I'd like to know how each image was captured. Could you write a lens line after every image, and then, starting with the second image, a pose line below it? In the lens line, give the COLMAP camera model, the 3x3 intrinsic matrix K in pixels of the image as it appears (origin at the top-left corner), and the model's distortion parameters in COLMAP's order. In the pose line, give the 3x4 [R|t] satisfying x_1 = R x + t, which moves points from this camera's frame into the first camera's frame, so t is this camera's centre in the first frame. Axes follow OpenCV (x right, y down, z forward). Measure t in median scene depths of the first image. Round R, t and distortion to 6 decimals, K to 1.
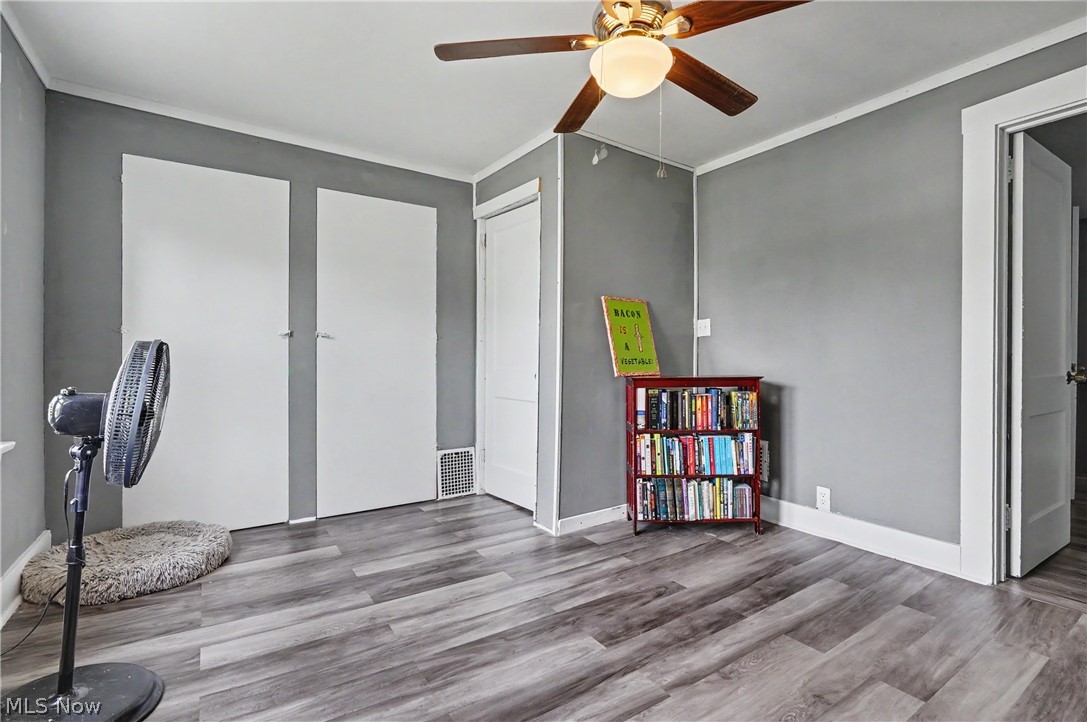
lens RADIAL K [[501.7, 0, 541.3], [0, 501.7, 361.3], [0, 0, 1]] dist [-0.015060, 0.000614]
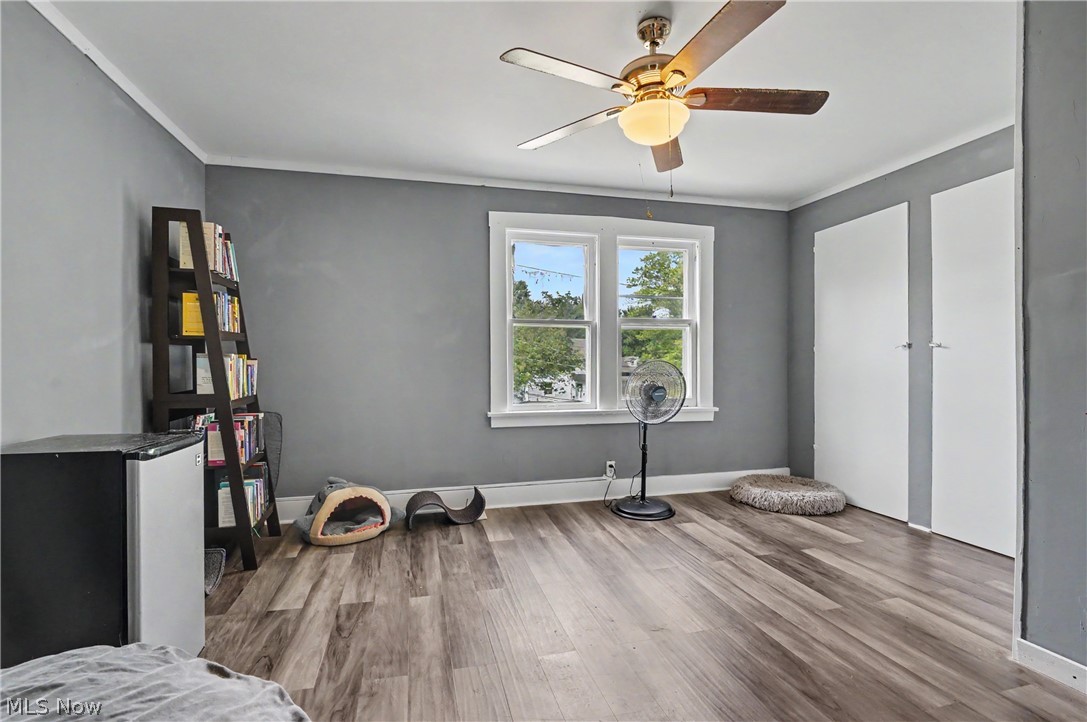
lens RADIAL K [[501.7, 0, 542.9], [0, 501.7, 363.7], [0, 0, 1]] dist [-0.015060, 0.000614]
pose [[-0.326707, -0.002750, -0.945122, 0.946507], [-0.001183, 0.999996, -0.002500, -0.015772], [0.945125, 0.000301, -0.326709, 0.778870]]
